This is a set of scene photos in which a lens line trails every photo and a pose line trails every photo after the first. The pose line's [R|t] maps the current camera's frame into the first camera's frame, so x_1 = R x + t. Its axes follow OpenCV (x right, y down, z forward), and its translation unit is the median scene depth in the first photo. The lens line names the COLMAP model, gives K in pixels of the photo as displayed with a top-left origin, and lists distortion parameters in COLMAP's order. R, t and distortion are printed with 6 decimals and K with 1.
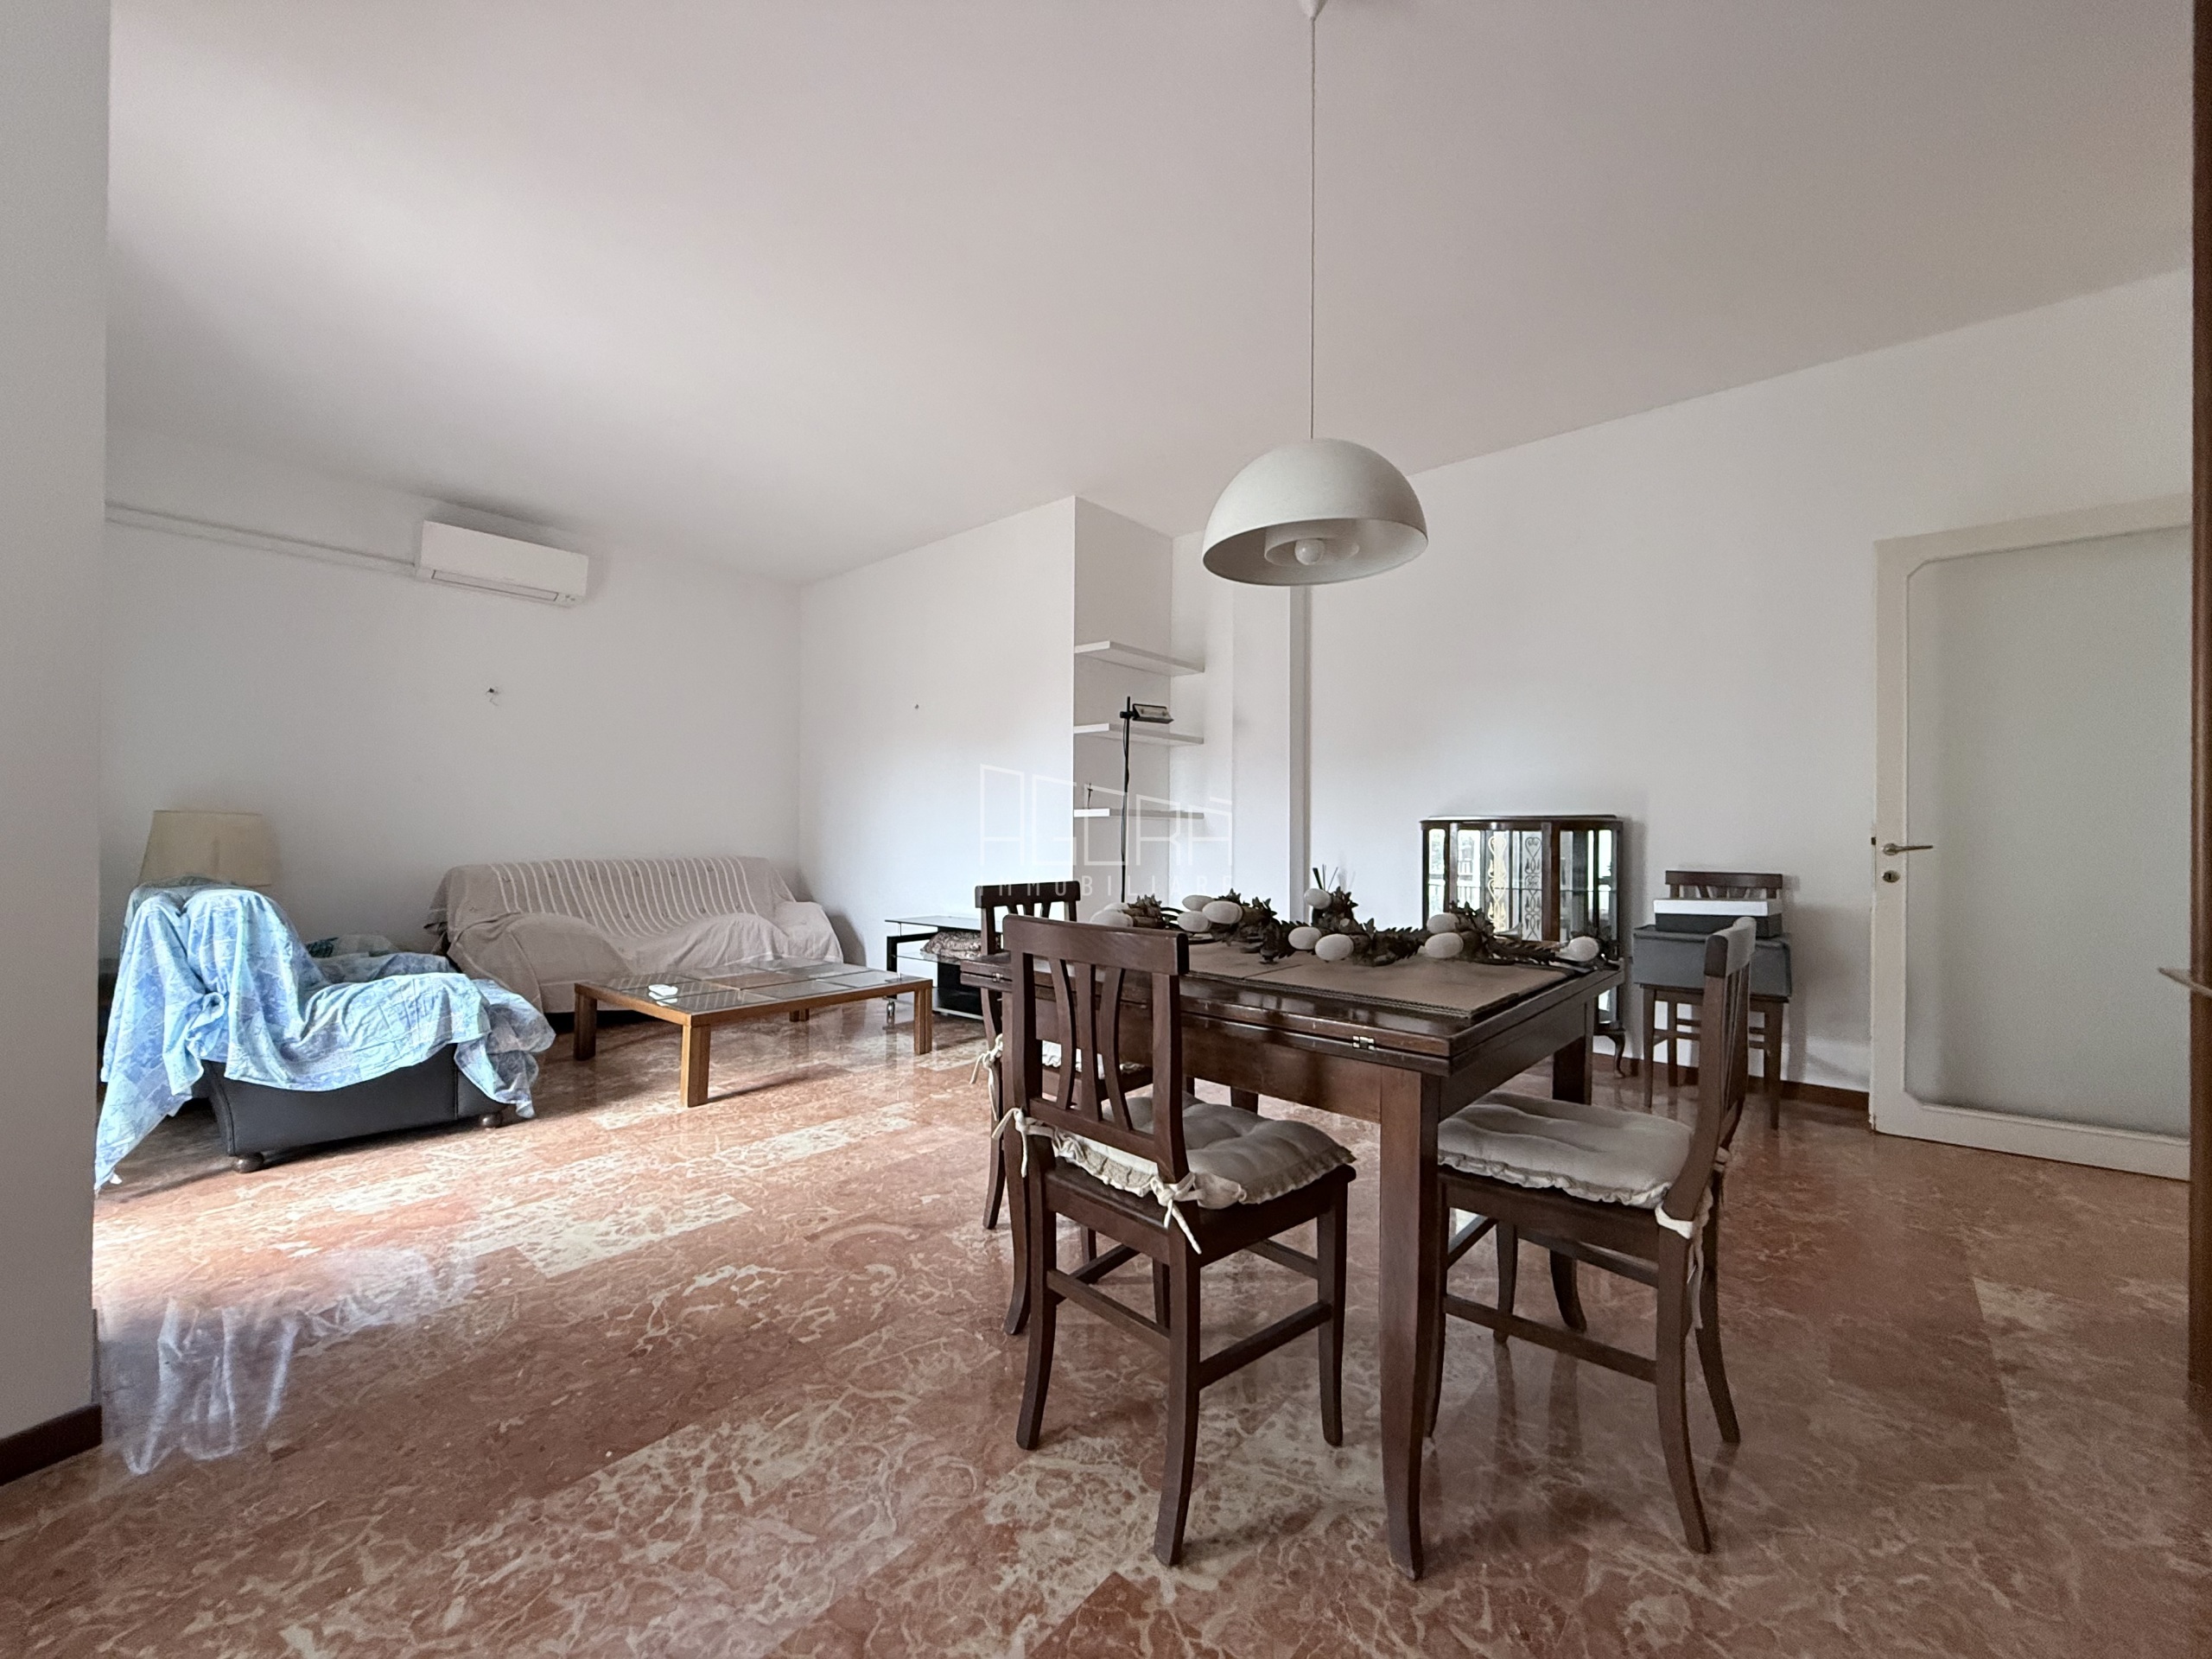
lens RADIAL K [[874.8, 0, 1099.4], [0, 874.8, 828.9], [0, 0, 1]] dist [0.000408, 0.000079]
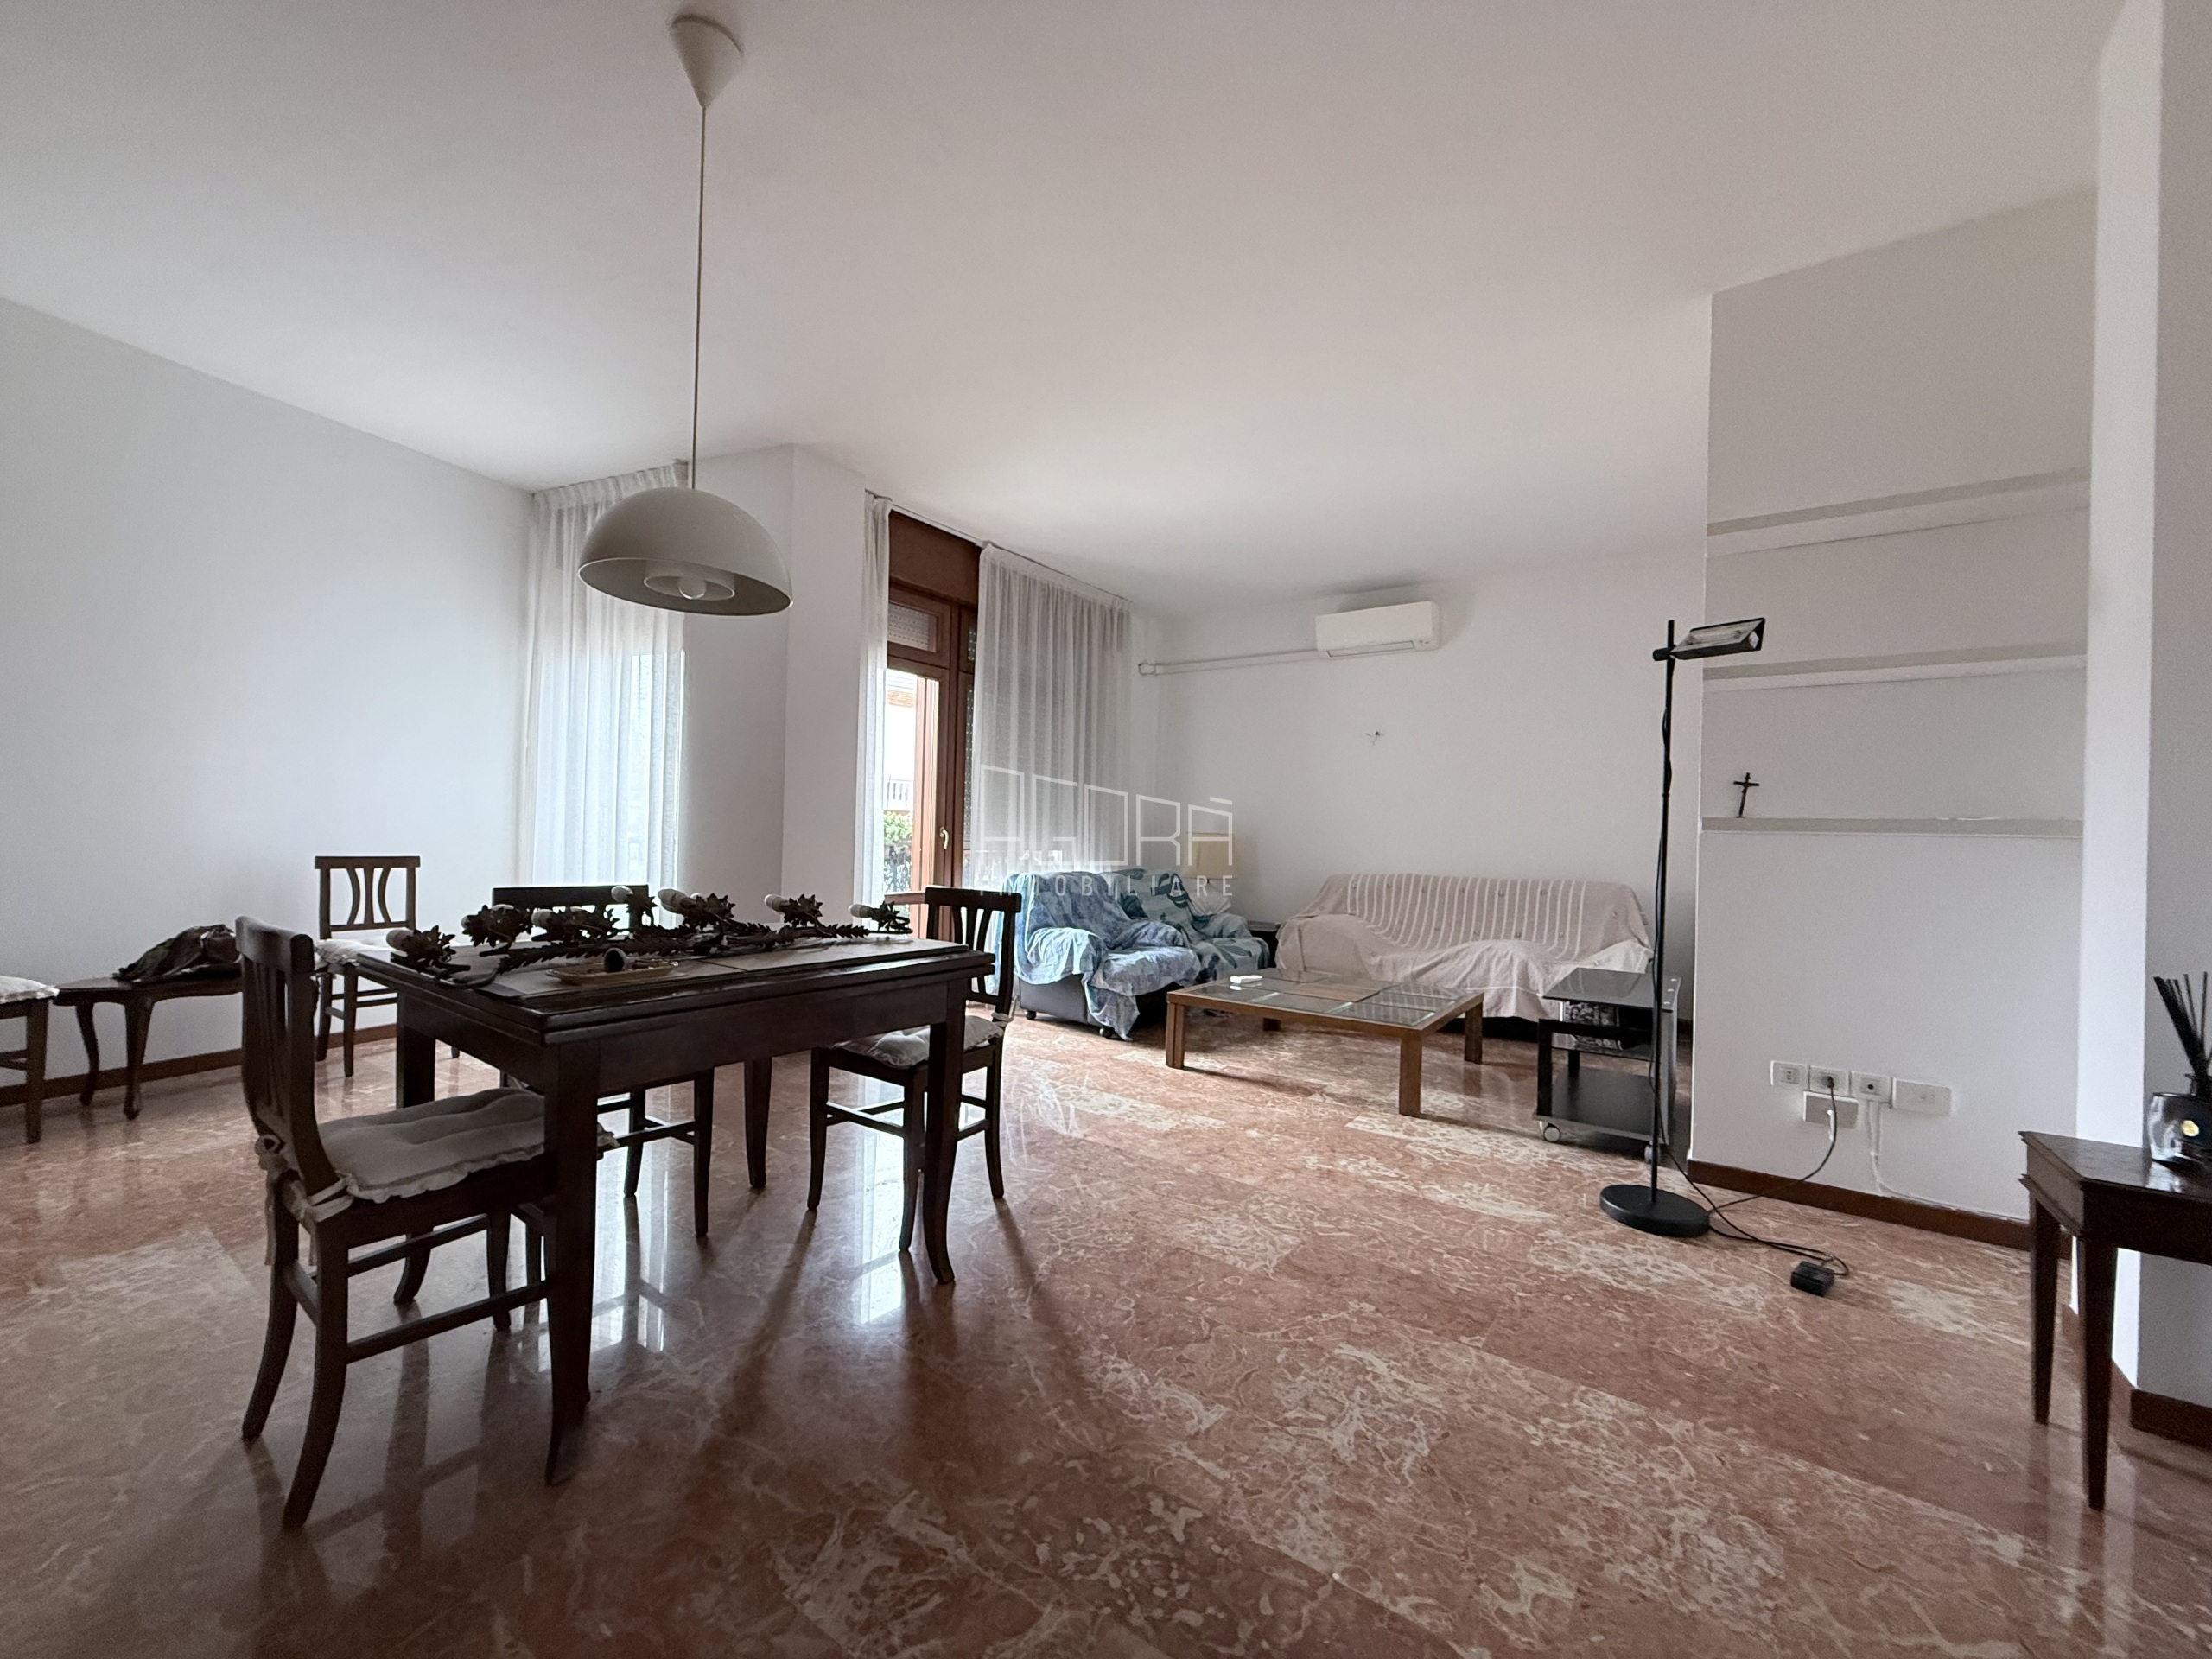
lens RADIAL K [[874.8, 0, 1099.4], [0, 874.8, 828.9], [0, 0, 1]] dist [0.000408, 0.000079]
pose [[0.091804, -0.010264, -0.995724, 0.874816], [-0.018122, 0.999764, -0.011977, -0.003282], [0.995612, 0.019144, 0.091597, 0.894404]]
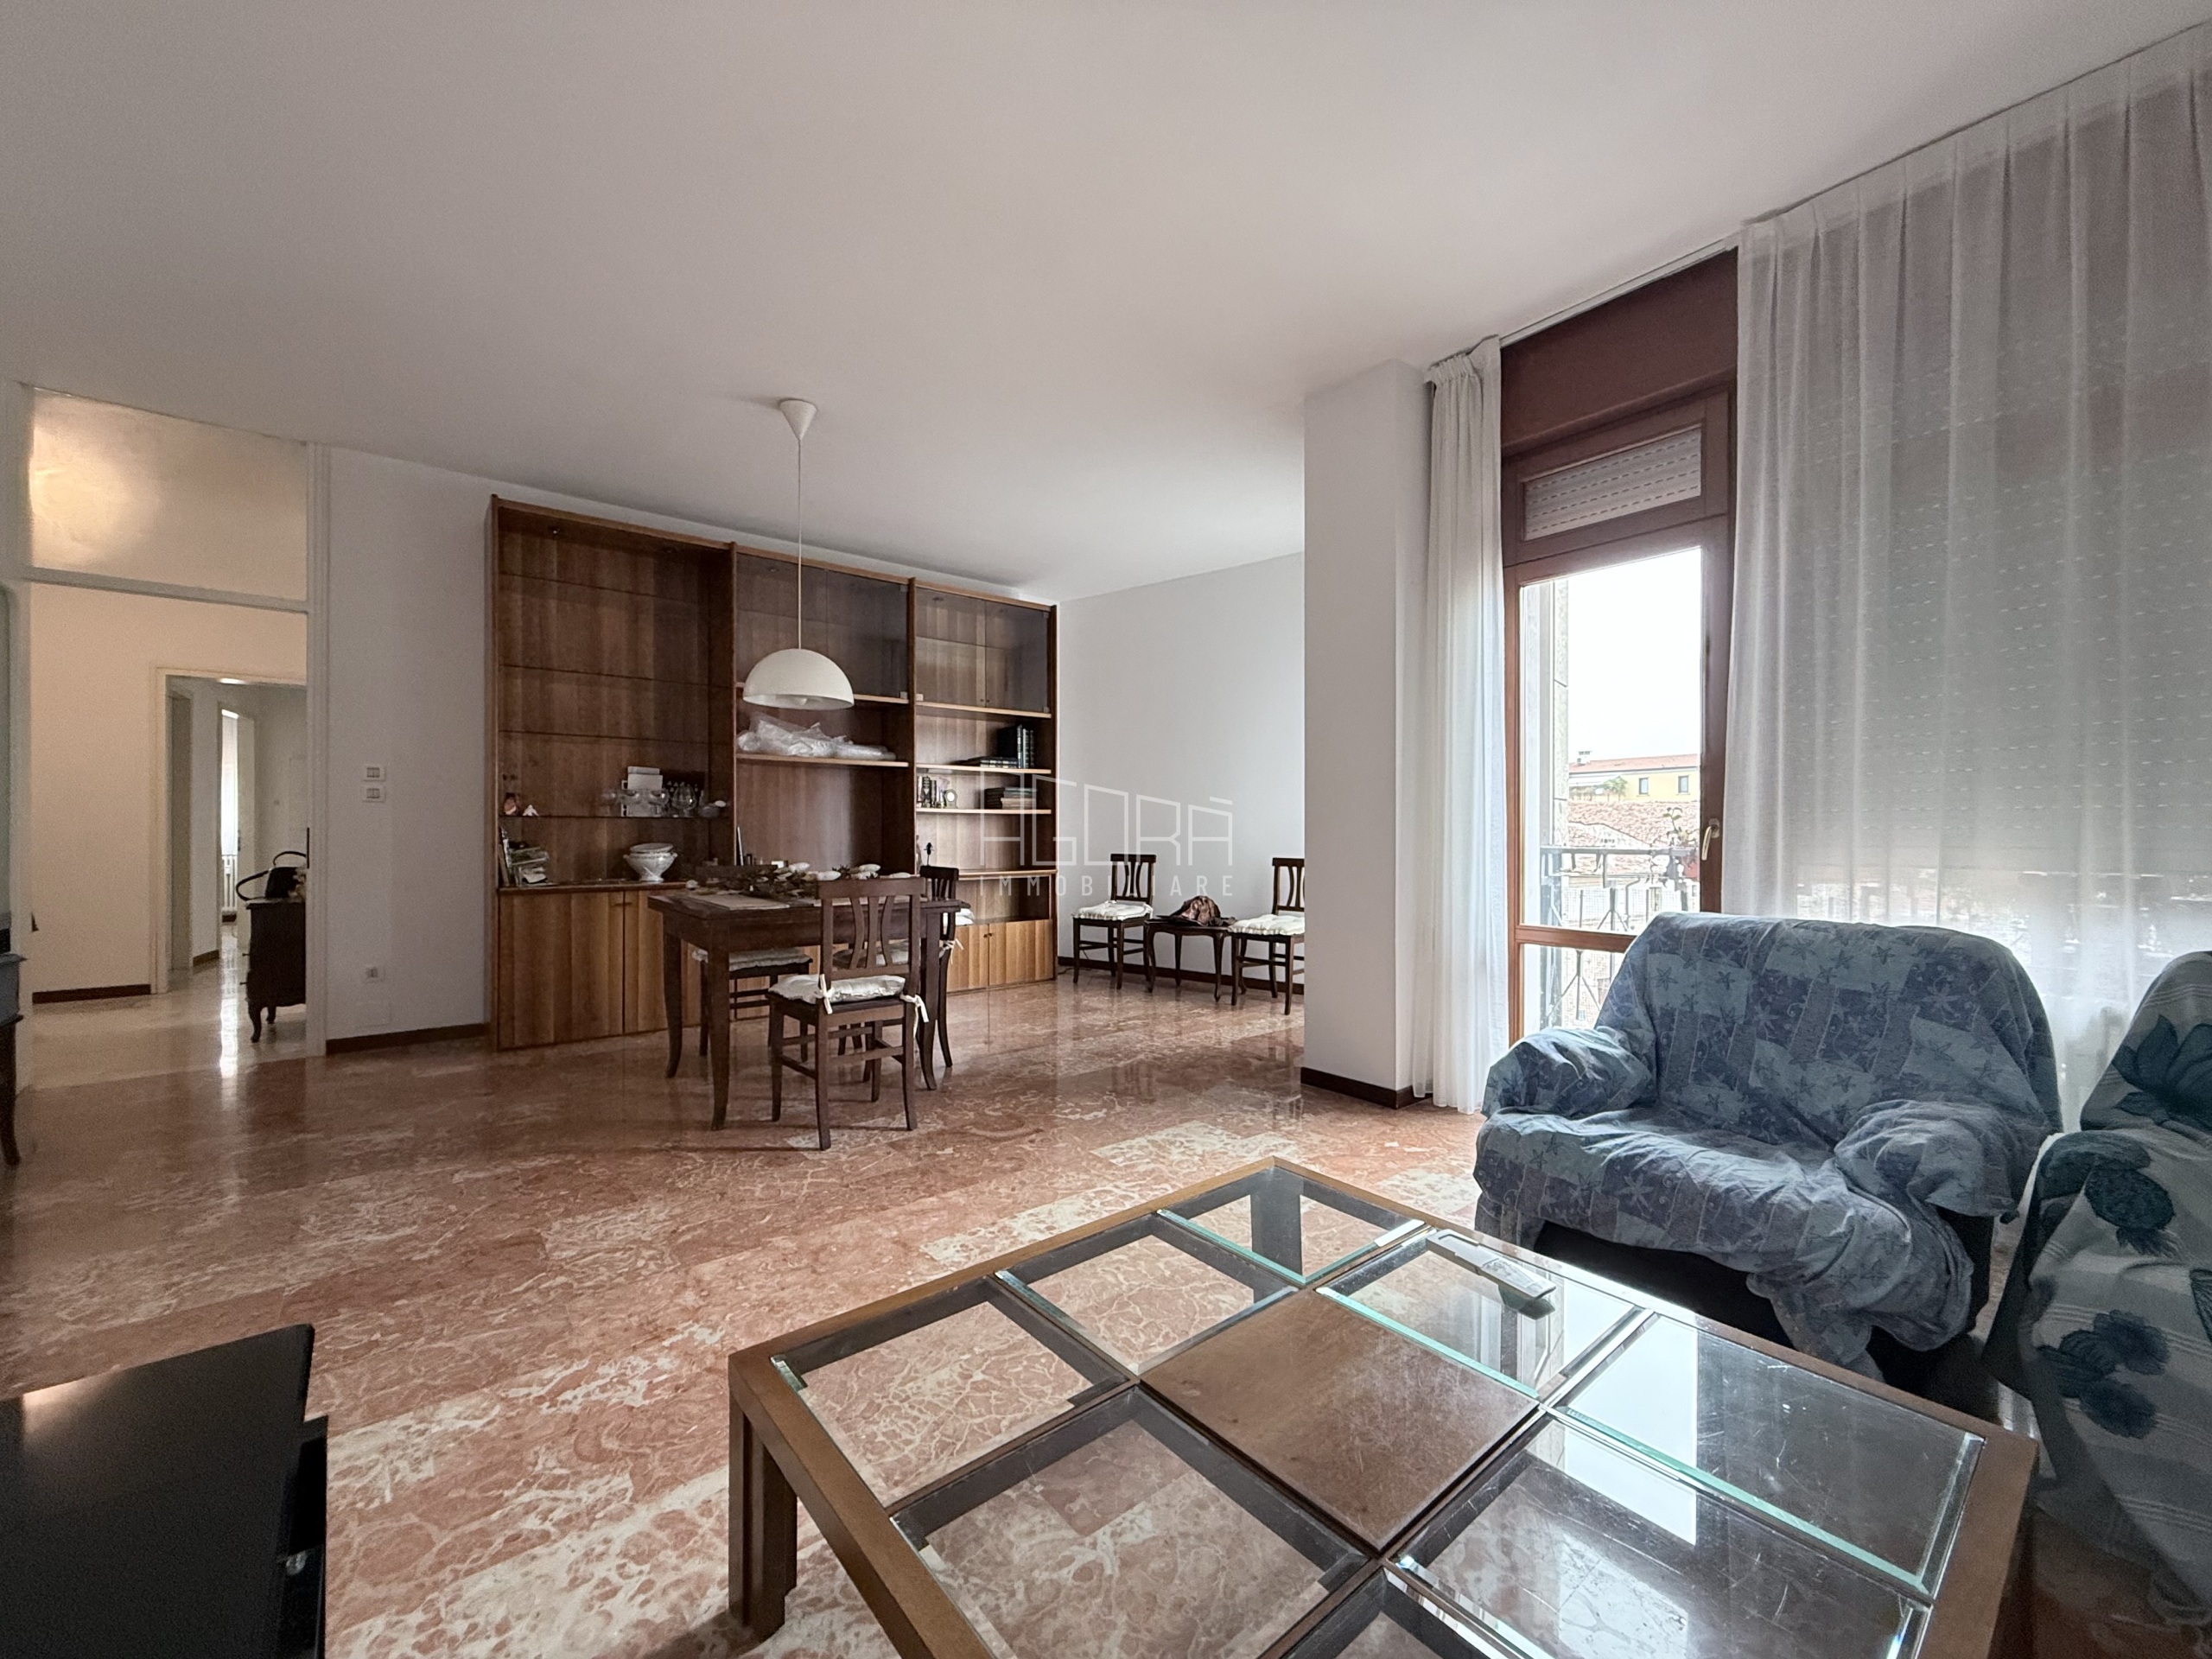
lens RADIAL K [[876.1, 0, 1109.3], [0, 876.1, 839.4], [0, 0, 1]] dist [-0.000414, -0.000200]
pose [[-0.985062, -0.005010, 0.172129, -0.525090], [-0.004583, 0.999985, 0.002882, -0.000905], [-0.172141, 0.002050, -0.985070, 1.824852]]
